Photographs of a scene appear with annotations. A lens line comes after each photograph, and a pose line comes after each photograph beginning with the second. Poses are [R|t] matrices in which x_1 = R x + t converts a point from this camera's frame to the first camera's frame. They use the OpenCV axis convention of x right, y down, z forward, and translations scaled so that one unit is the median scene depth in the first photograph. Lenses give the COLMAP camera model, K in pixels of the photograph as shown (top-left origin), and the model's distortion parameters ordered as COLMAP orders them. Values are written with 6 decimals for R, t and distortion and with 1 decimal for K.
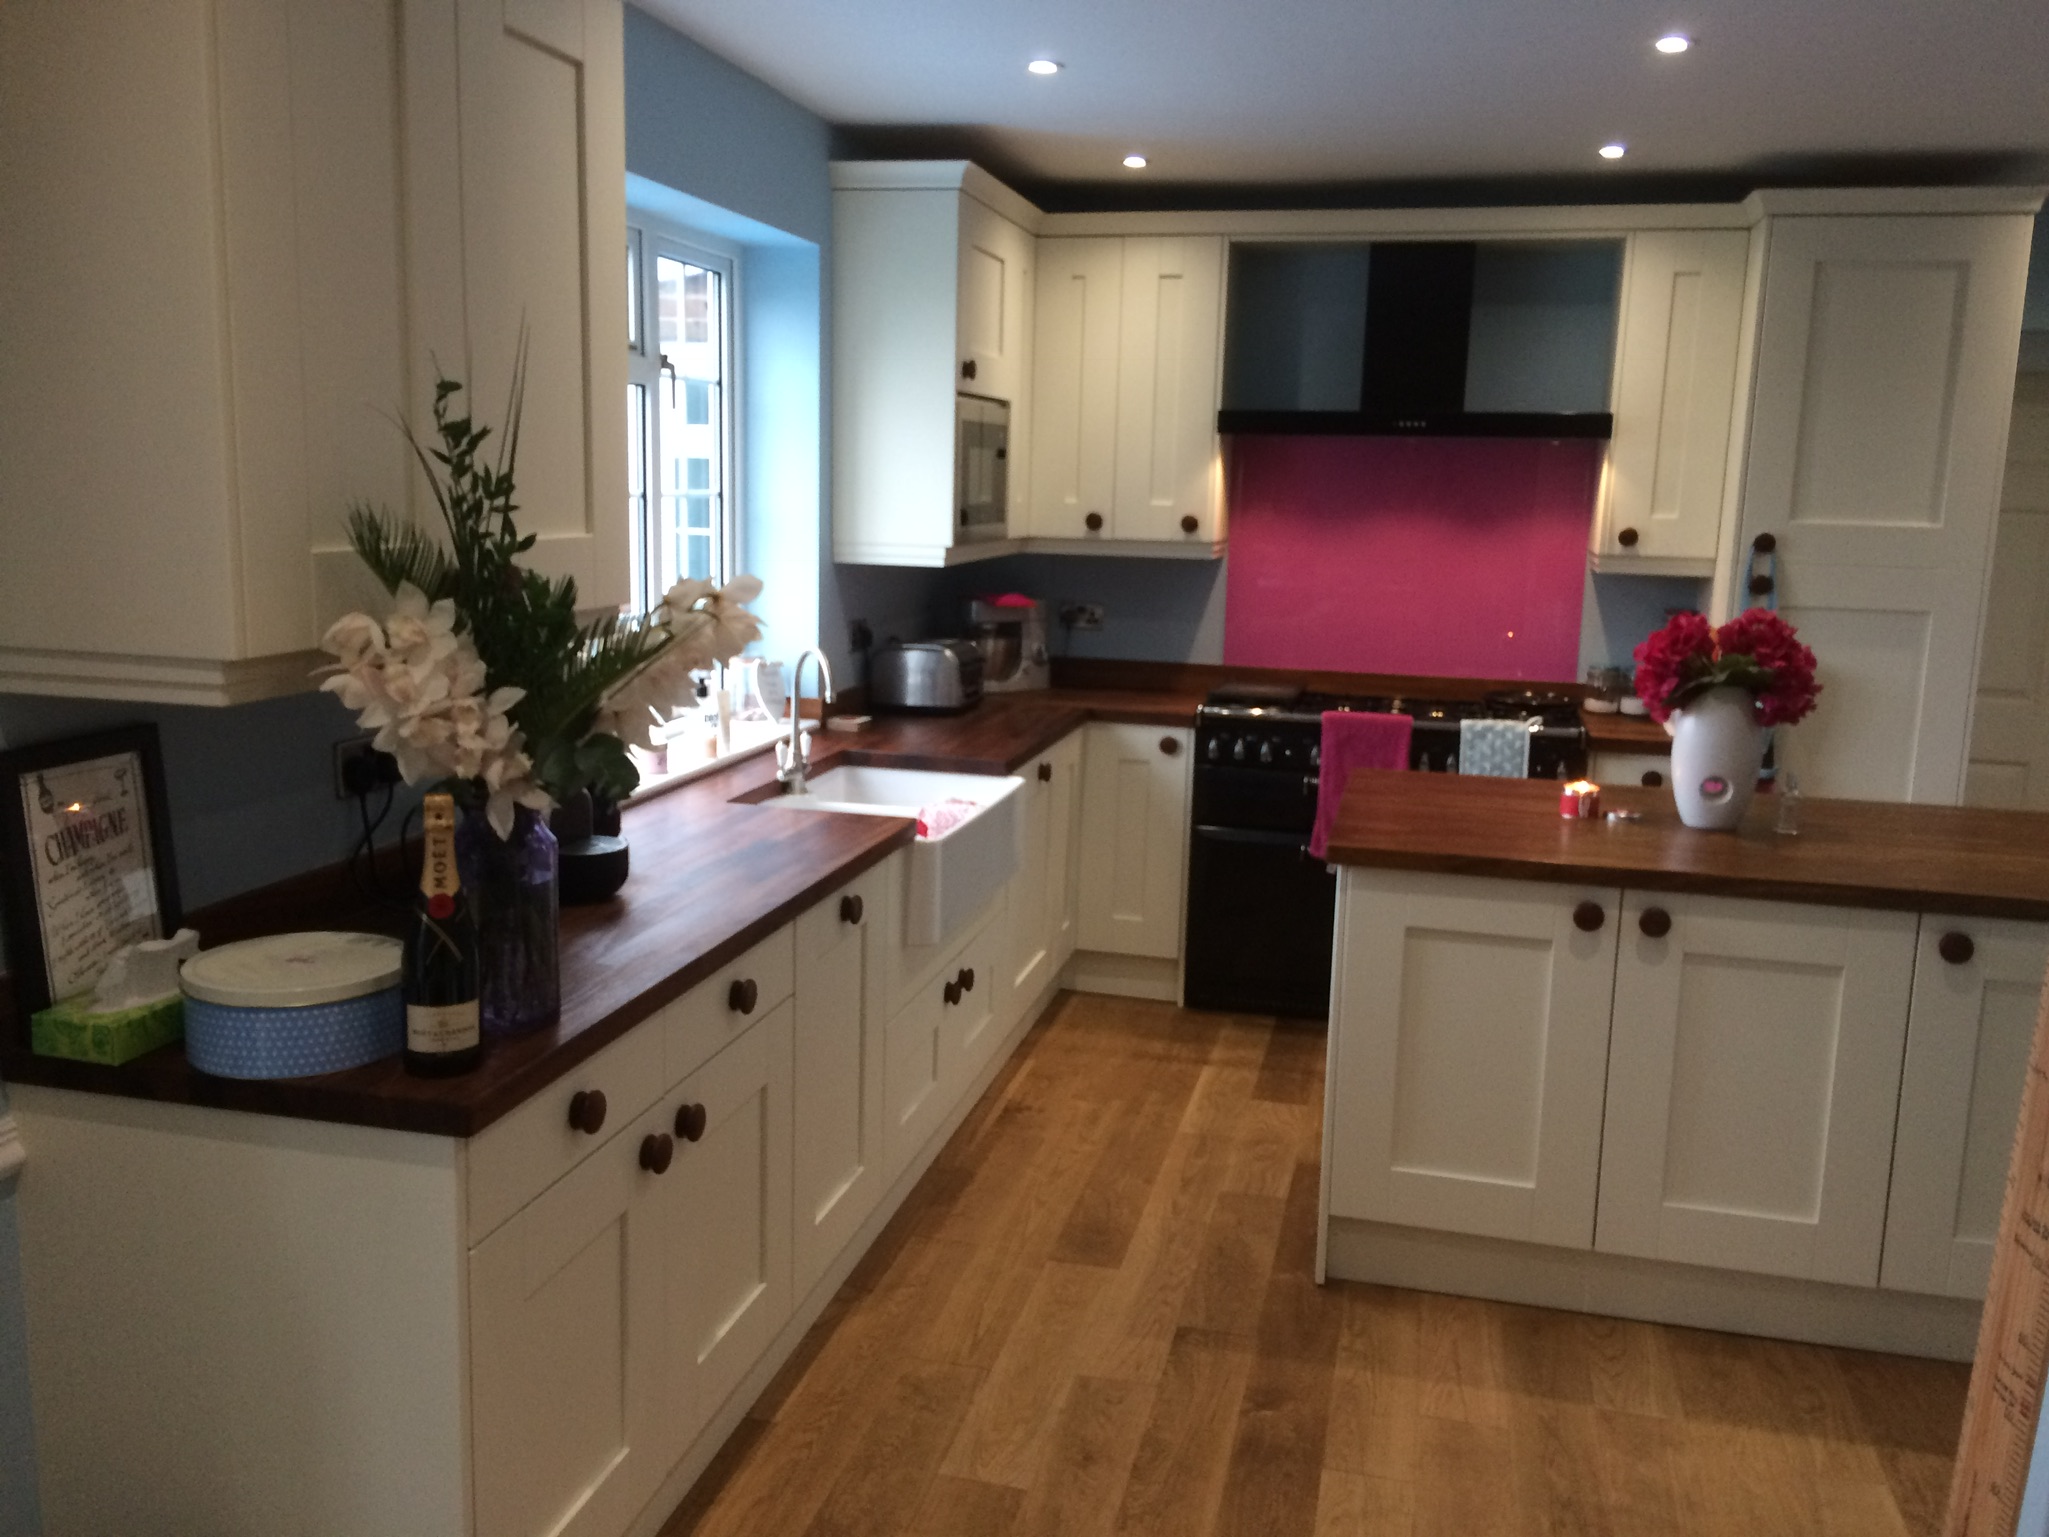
lens RADIAL K [[1756.5, 0, 1020.9], [0, 1756.5, 763.4], [0, 0, 1]] dist [0.089963, -0.132594]
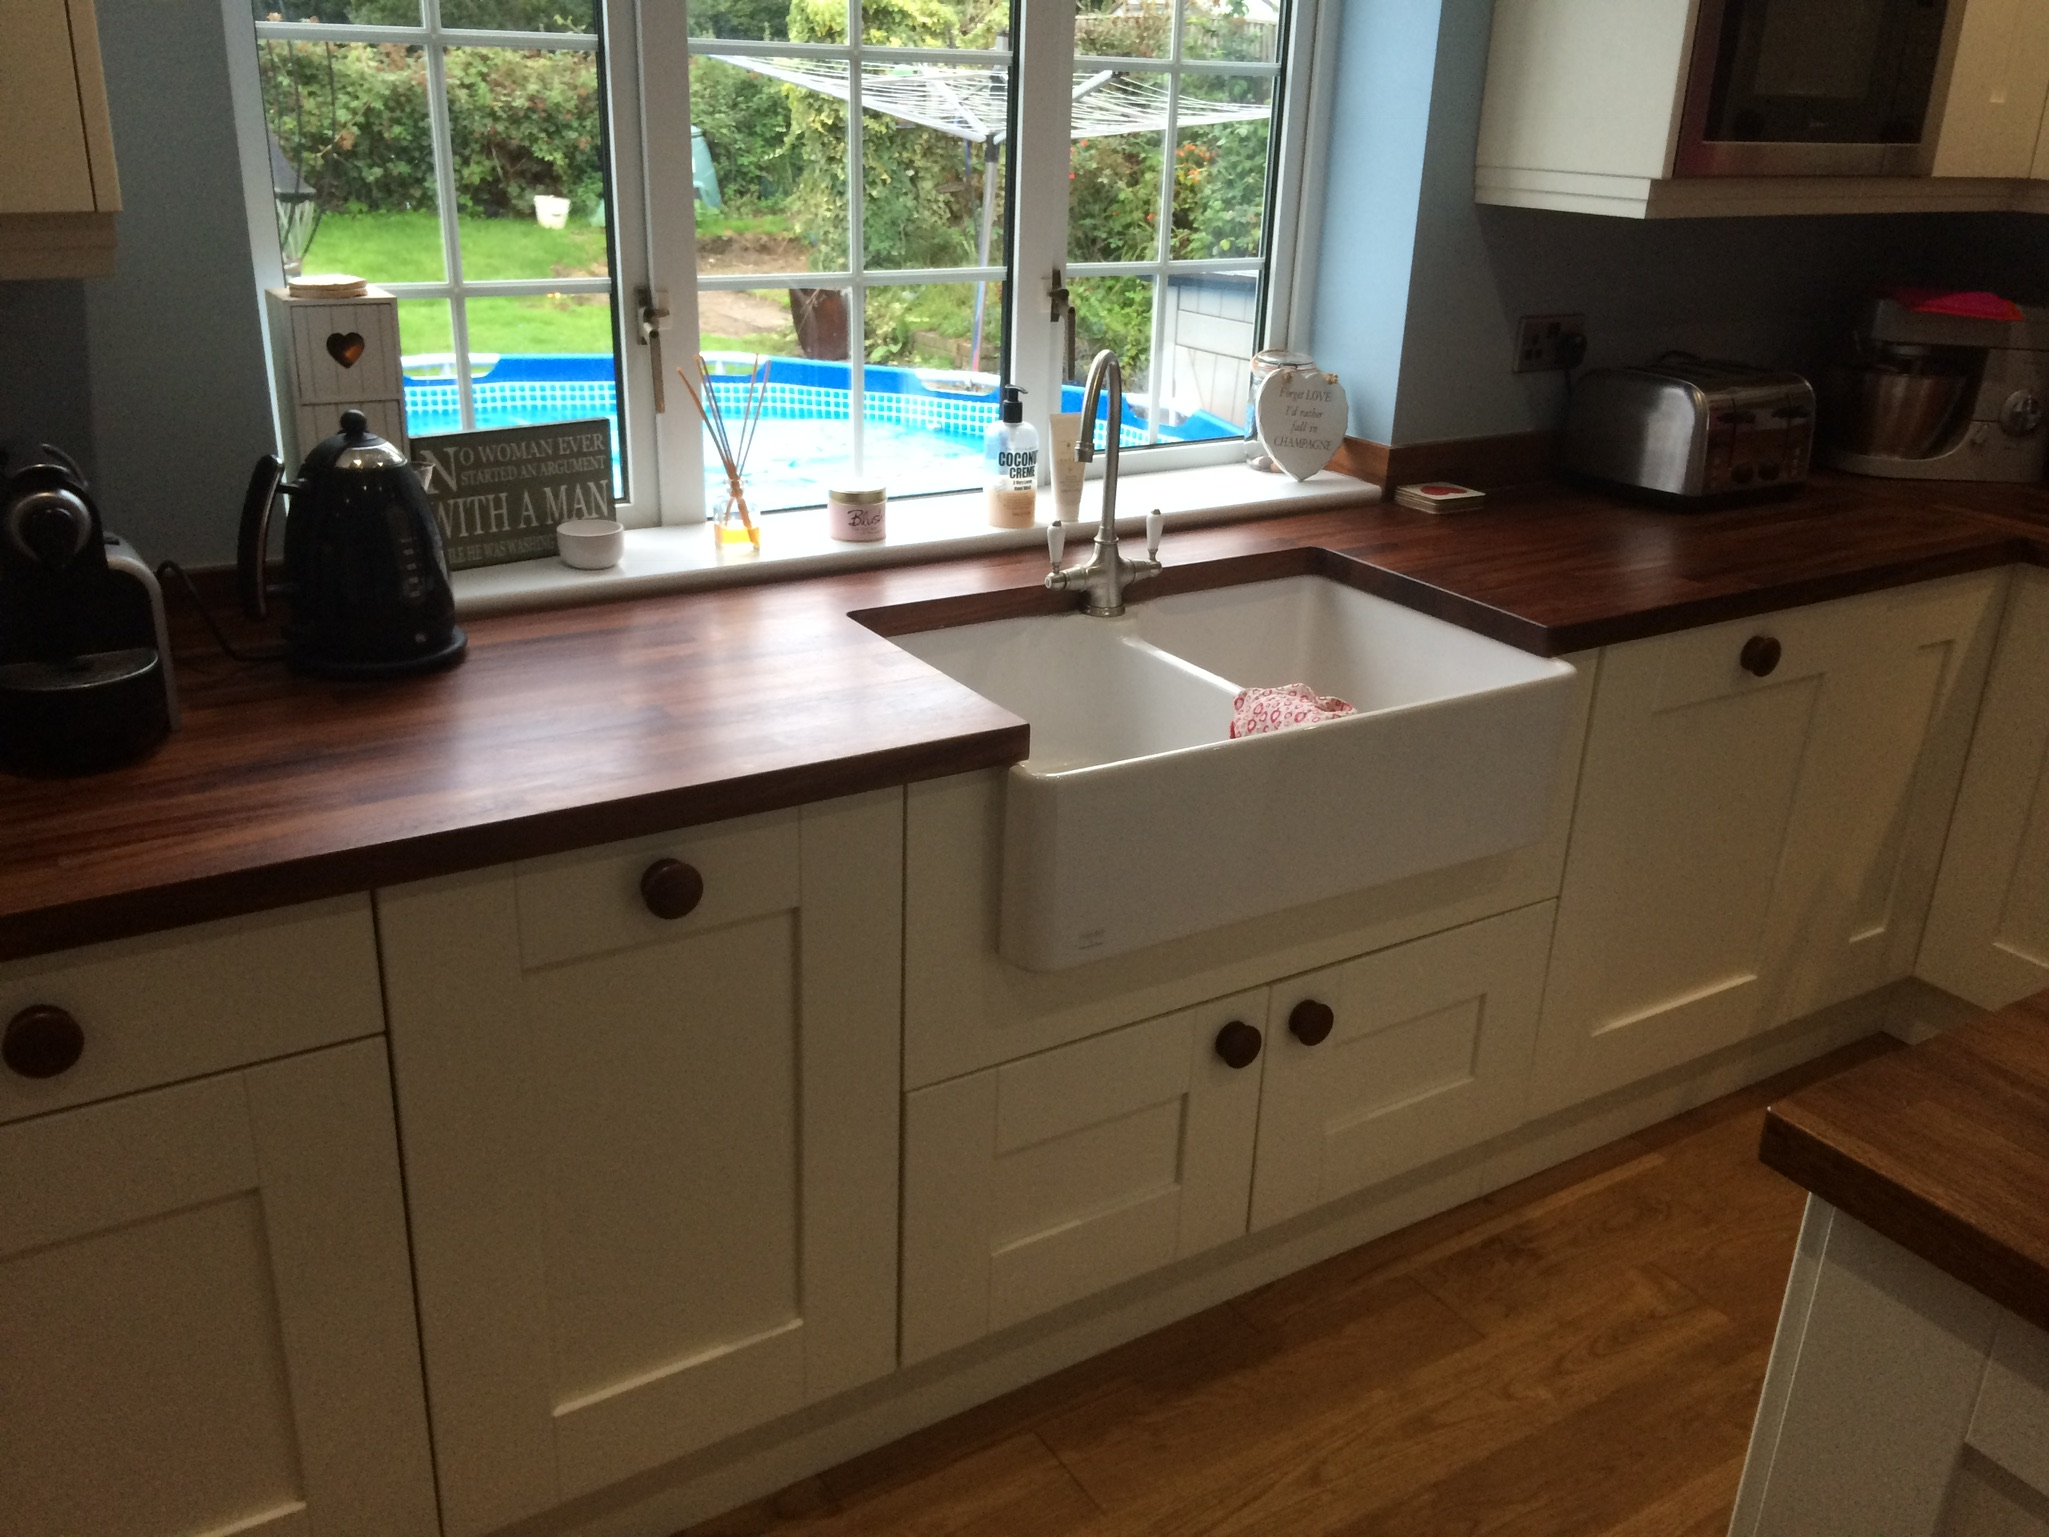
lens RADIAL K [[1756.5, 0, 1020.9], [0, 1756.5, 763.4], [0, 0, 1]] dist [0.089963, -0.132594]
pose [[0.720416, 0.253795, -0.645437, 0.194891], [-0.133036, 0.963926, 0.230540, -0.053664], [0.680663, -0.080218, 0.728191, 0.478417]]
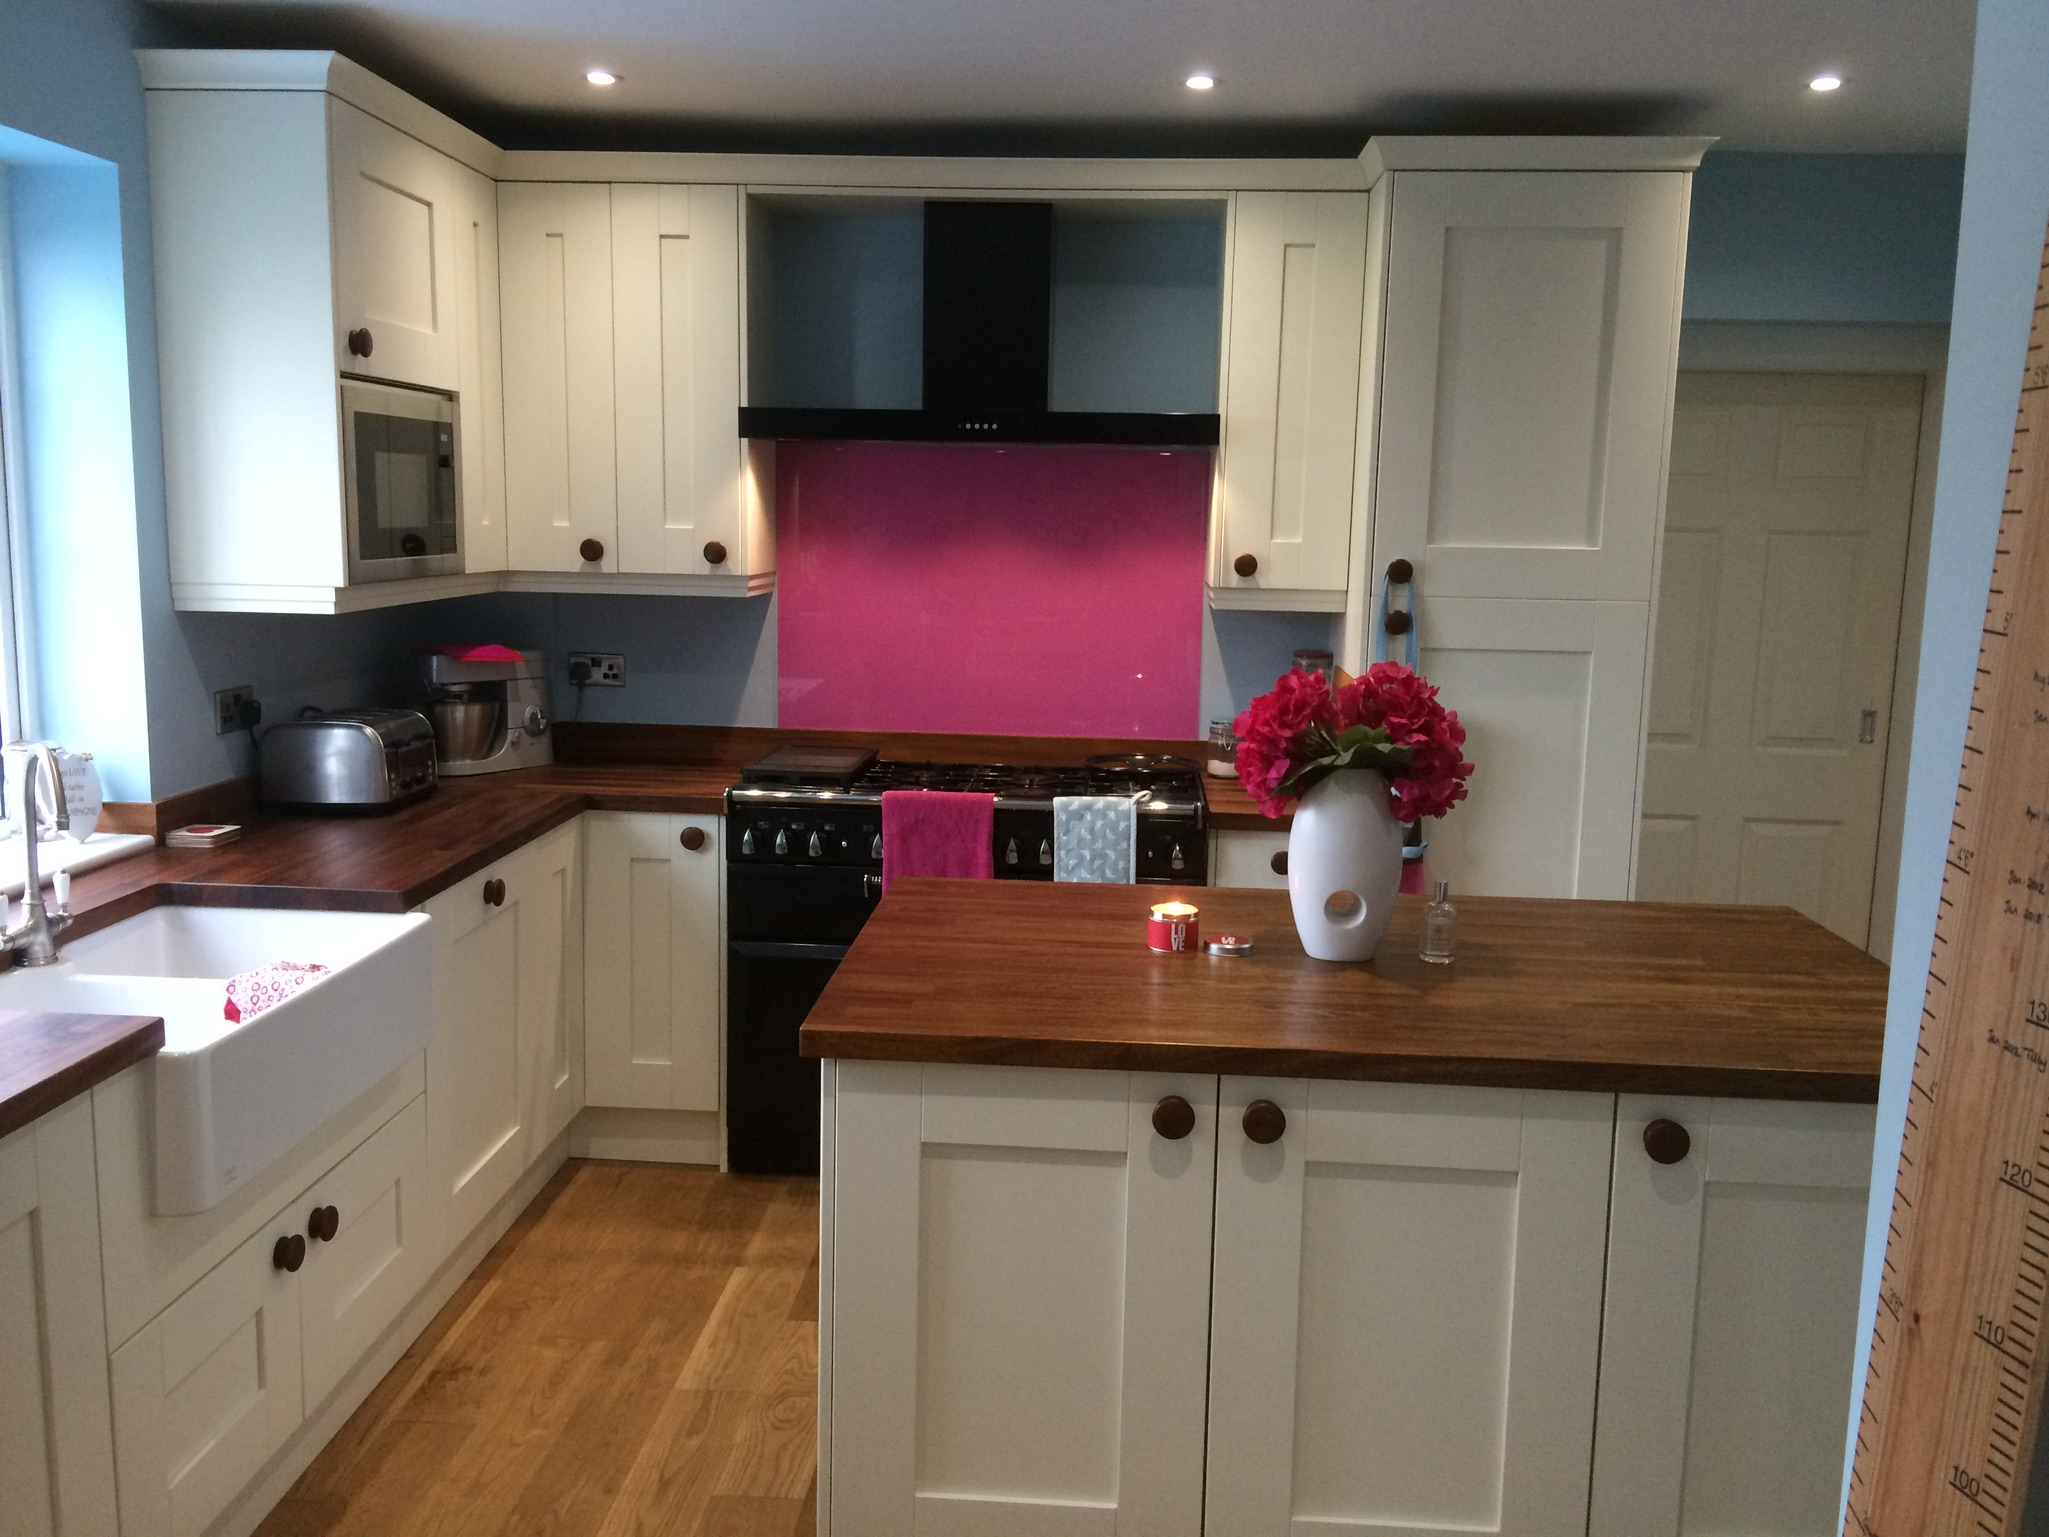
lens RADIAL K [[1765.2, 0, 1034.4], [0, 1765.2, 755.0], [0, 0, 1]] dist [0.048934, -0.008401]
pose [[0.983411, -0.031612, 0.178618, 0.103524], [0.035210, 0.999235, -0.017013, -0.031270], [-0.177944, 0.023020, 0.983771, 0.228693]]
